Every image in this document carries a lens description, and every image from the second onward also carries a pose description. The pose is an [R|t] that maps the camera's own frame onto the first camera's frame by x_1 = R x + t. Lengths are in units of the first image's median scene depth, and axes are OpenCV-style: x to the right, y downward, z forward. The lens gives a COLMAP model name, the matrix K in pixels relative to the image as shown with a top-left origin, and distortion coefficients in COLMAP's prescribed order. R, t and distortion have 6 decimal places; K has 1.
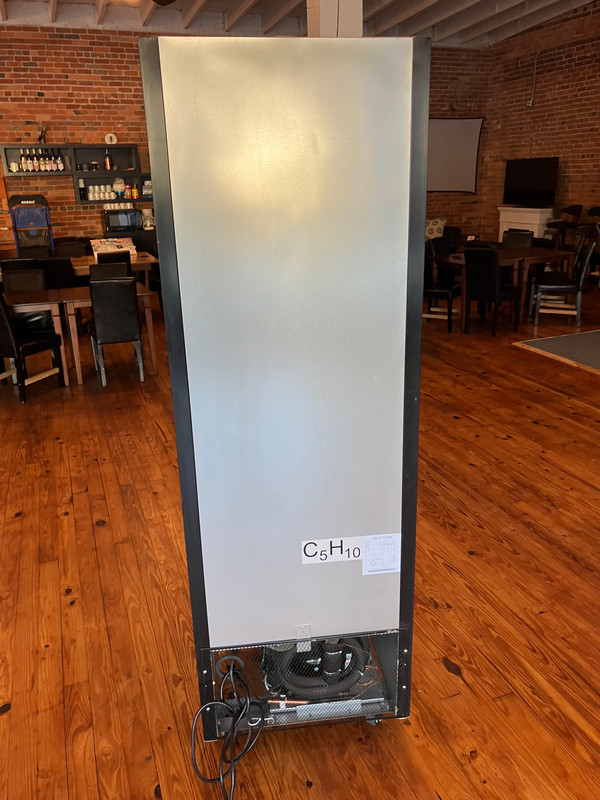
lens RADIAL K [[652.0, 0, 314.5], [0, 652.0, 397.3], [0, 0, 1]] dist [0.040342, -0.054217]
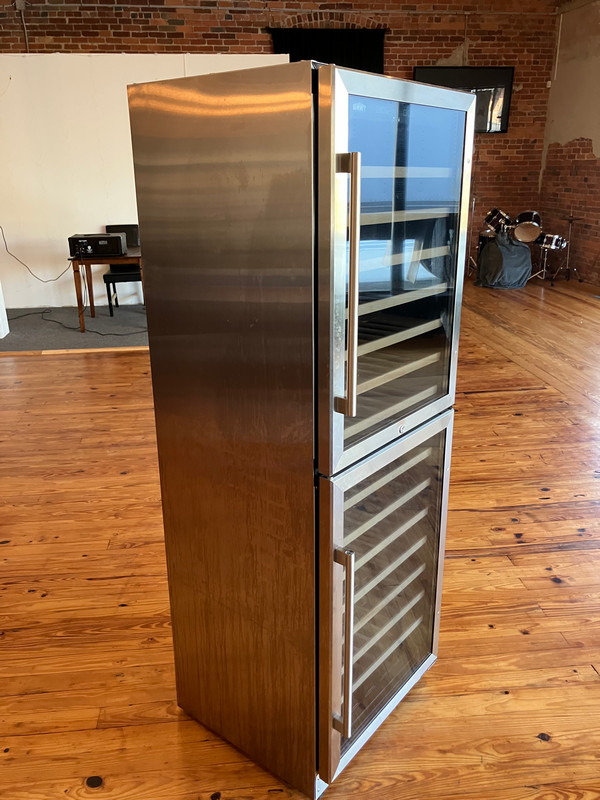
lens RADIAL K [[650.4, 0, 301.5], [0, 650.4, 390.2], [0, 0, 1]] dist [0.052241, -0.070930]
pose [[0.259595, -0.293372, 0.920078, -0.645844], [0.308769, 0.927944, 0.208763, -0.046594], [-0.915026, 0.229897, 0.331474, 0.239814]]
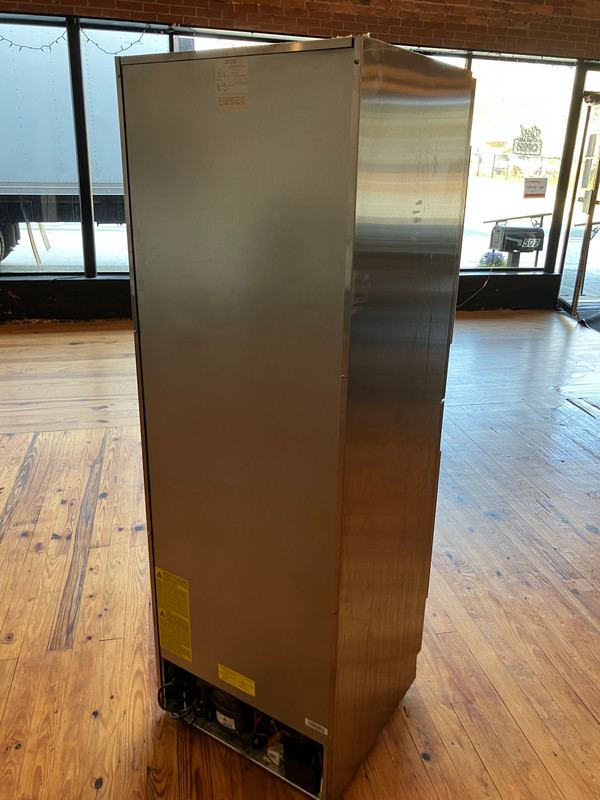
lens RADIAL K [[651.0, 0, 310.1], [0, 651.0, 399.1], [0, 0, 1]] dist [-0.001332, -0.013872]
pose [[-0.987915, -0.064358, 0.141004, -0.248175], [0.037089, 0.785134, 0.618214, -0.227429], [-0.150494, 0.615973, -0.773259, 0.787294]]
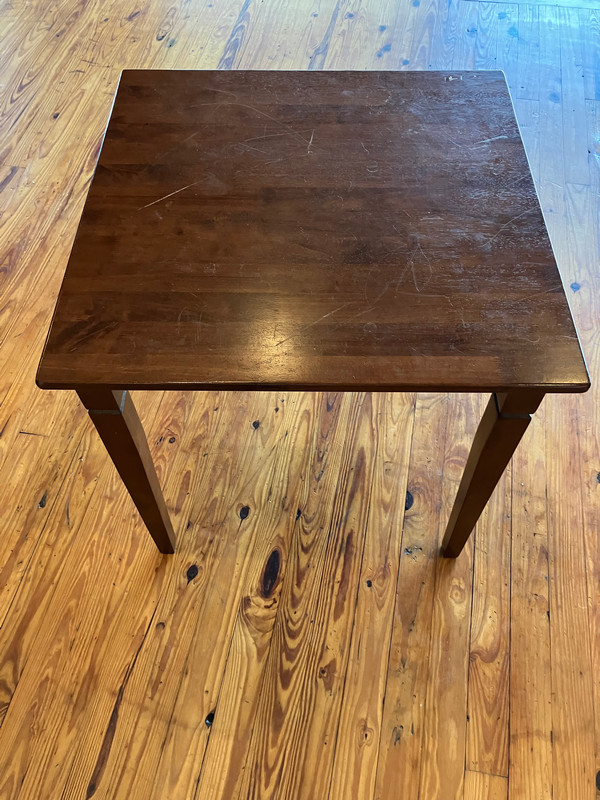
lens RADIAL K [[656.2, 0, 300.0], [0, 656.2, 400.0], [0, 0, 1]] dist [0.016411, -0.016862]
pose [[-0.846808, -0.428031, 0.315763, -0.180090], [0.197899, 0.297493, 0.933988, -0.135931], [-0.493713, 0.853398, -0.167213, 0.599868]]
